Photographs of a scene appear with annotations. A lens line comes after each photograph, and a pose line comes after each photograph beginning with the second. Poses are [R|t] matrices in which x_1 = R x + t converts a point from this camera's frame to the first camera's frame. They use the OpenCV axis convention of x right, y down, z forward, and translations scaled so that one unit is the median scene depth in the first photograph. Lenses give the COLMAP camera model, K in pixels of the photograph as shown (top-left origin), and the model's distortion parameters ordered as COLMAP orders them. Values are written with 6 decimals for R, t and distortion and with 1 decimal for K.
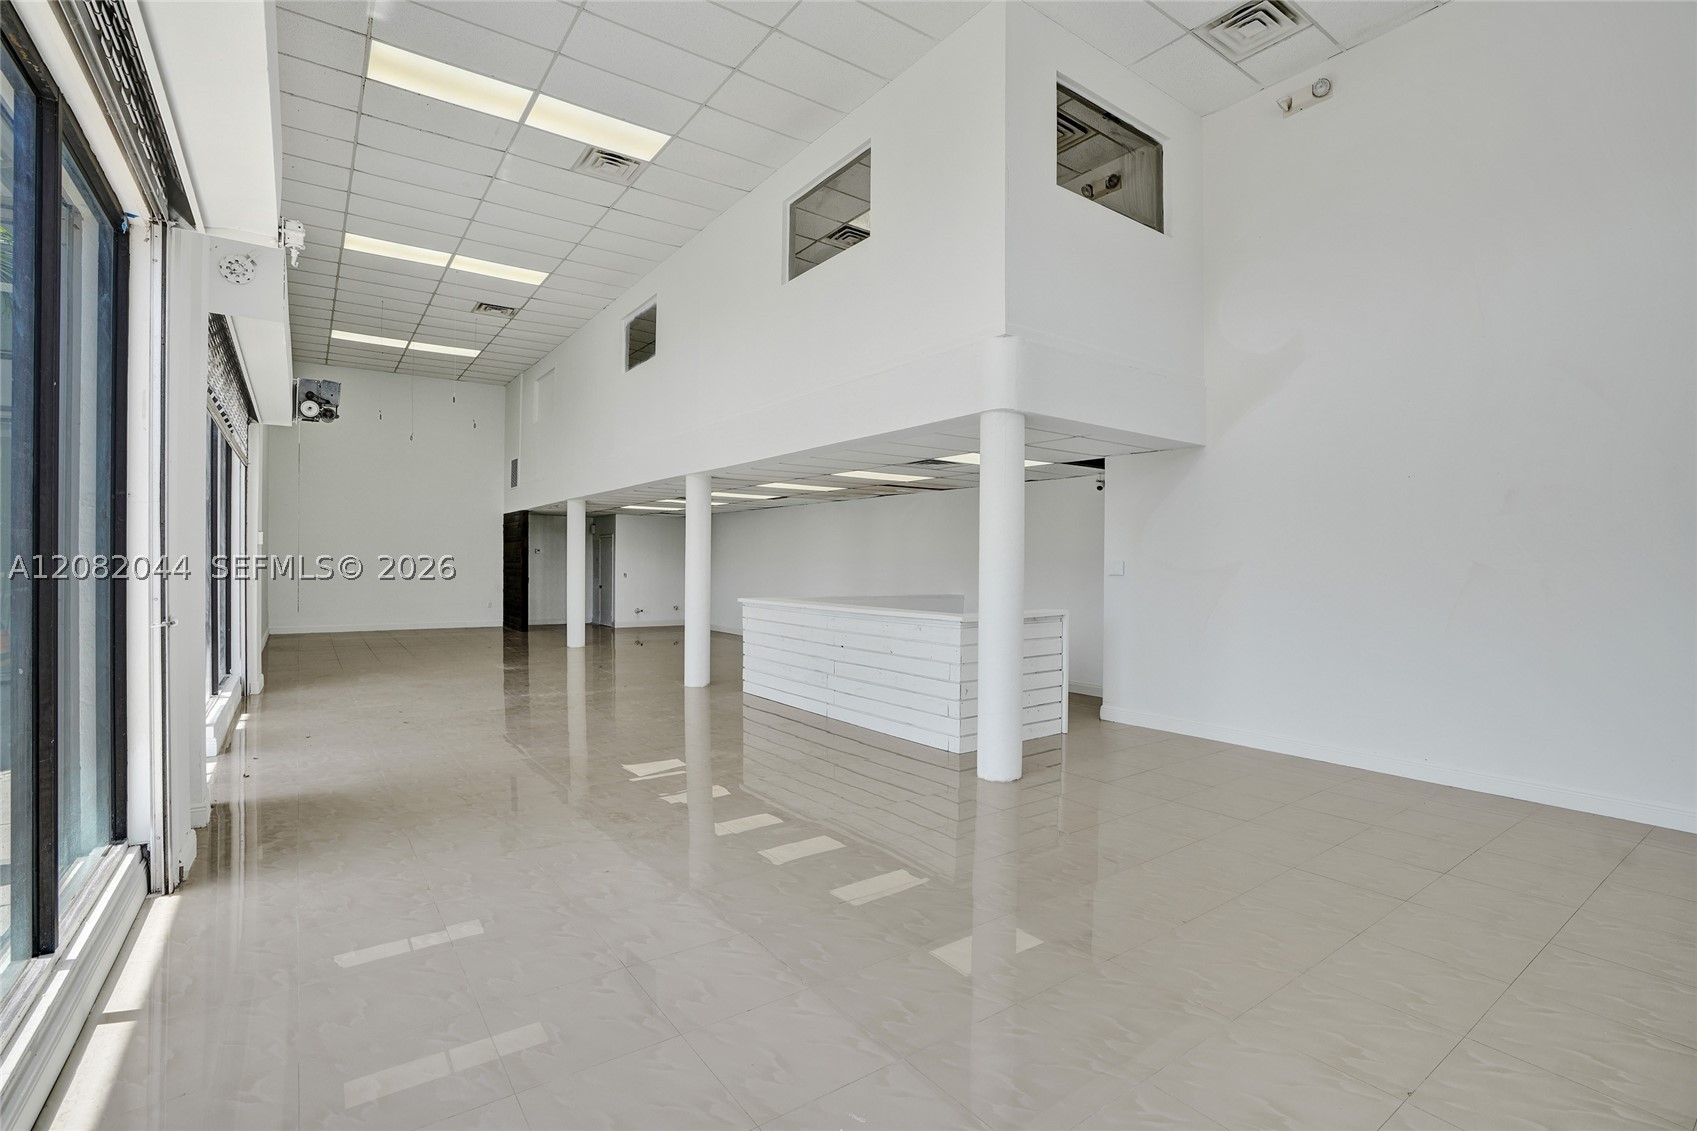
lens RADIAL K [[777.0, 0, 848.5], [0, 777.0, 565.5], [0, 0, 1]] dist [-0.036152, -0.000172]
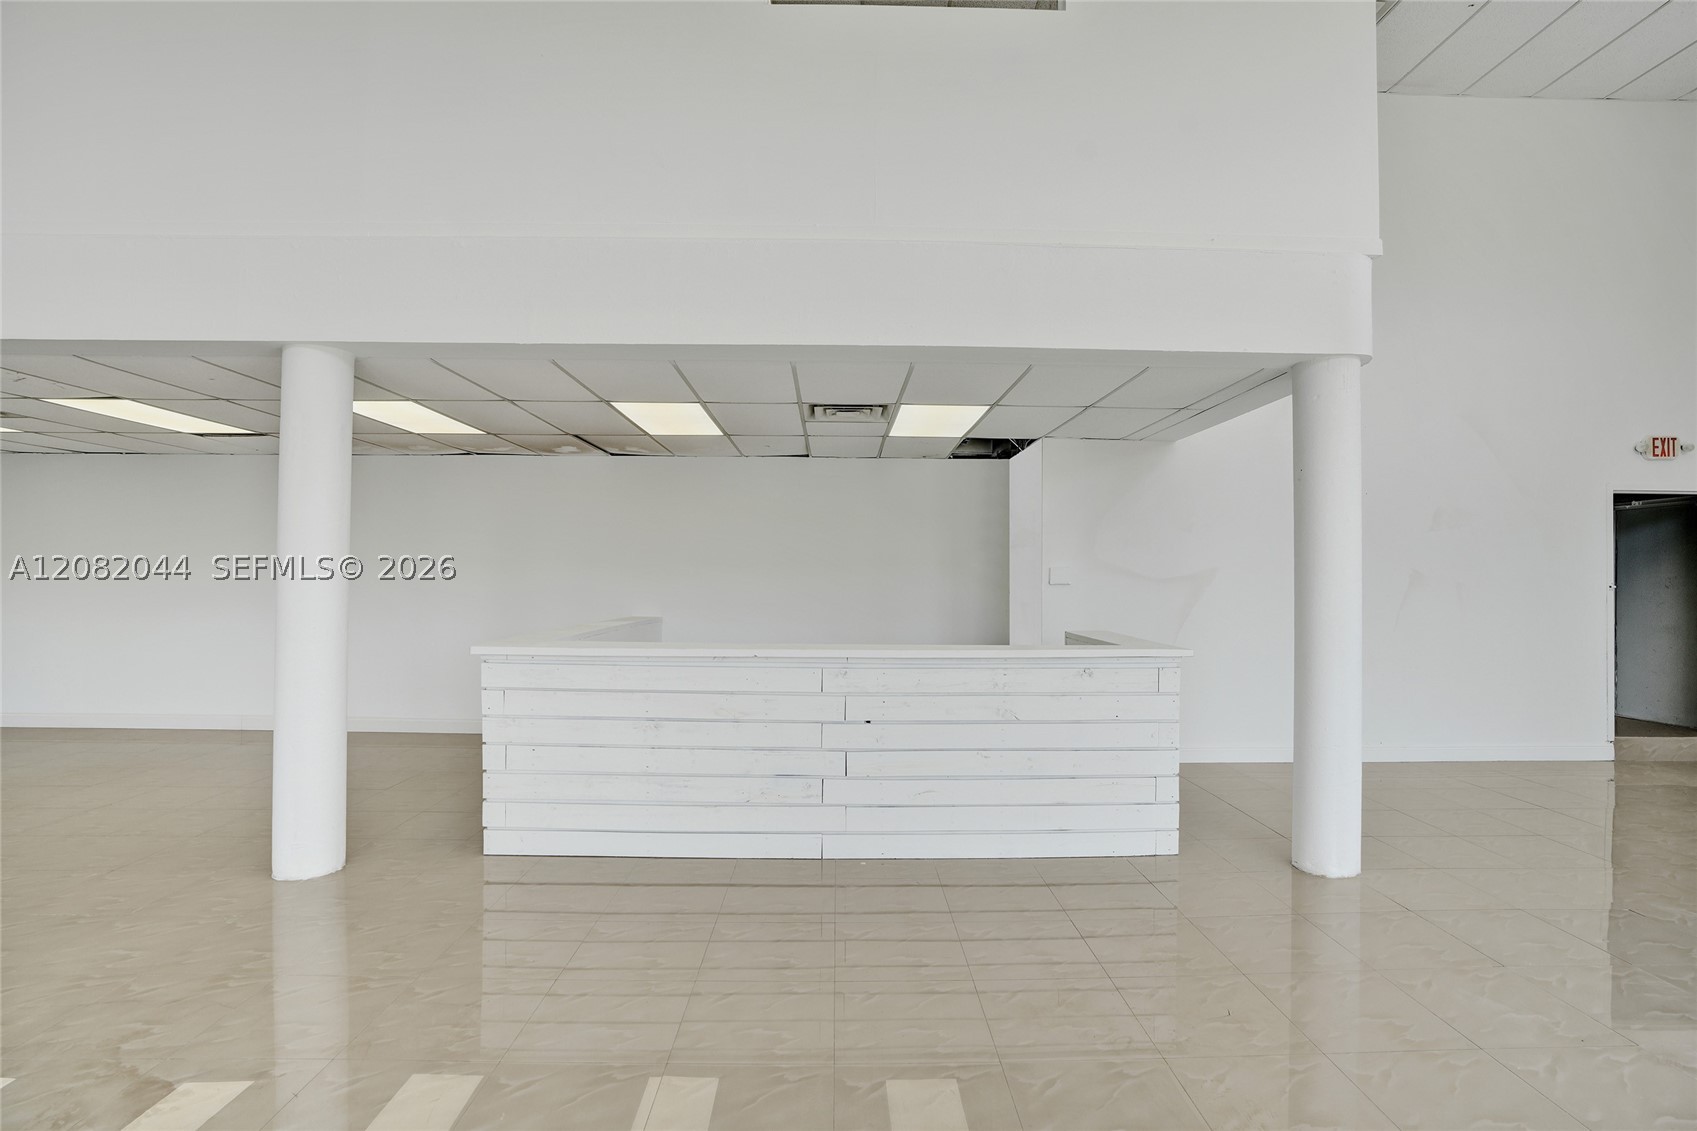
lens RADIAL K [[827.7, 0, 847.2], [0, 827.7, 554.6], [0, 0, 1]] dist [-0.035309, 0.001236]
pose [[0.563177, 0.012975, 0.826234, -0.446197], [-0.002888, 0.999902, -0.013734, -0.005174], [-0.826331, 0.005348, 0.563159, 0.608547]]
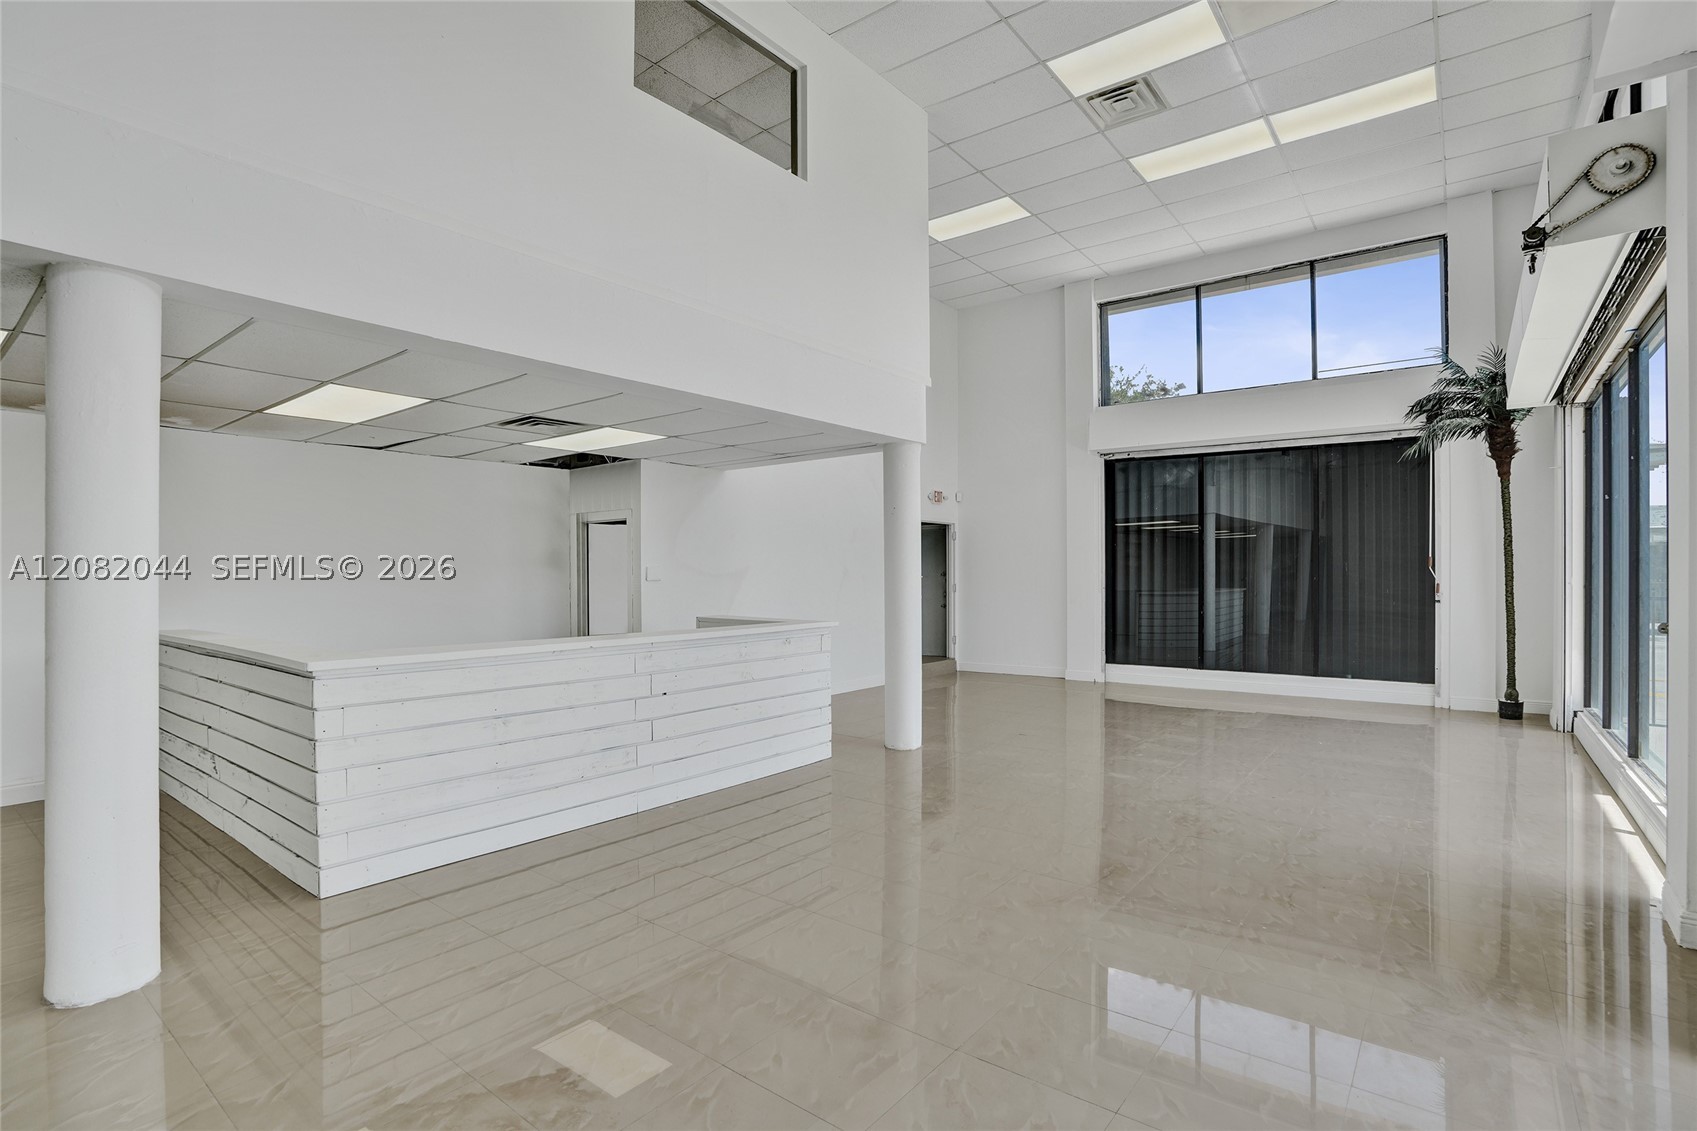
lens RADIAL K [[831.7, 0, 848.5], [0, 831.7, 565.5], [0, 0, 1]] dist [0.002377, 0.000146]
pose [[-0.278328, 0.000573, 0.960486, -0.668034], [-0.000173, 1.000000, -0.000646, -0.006357], [-0.960486, -0.000346, -0.278328, 0.935312]]
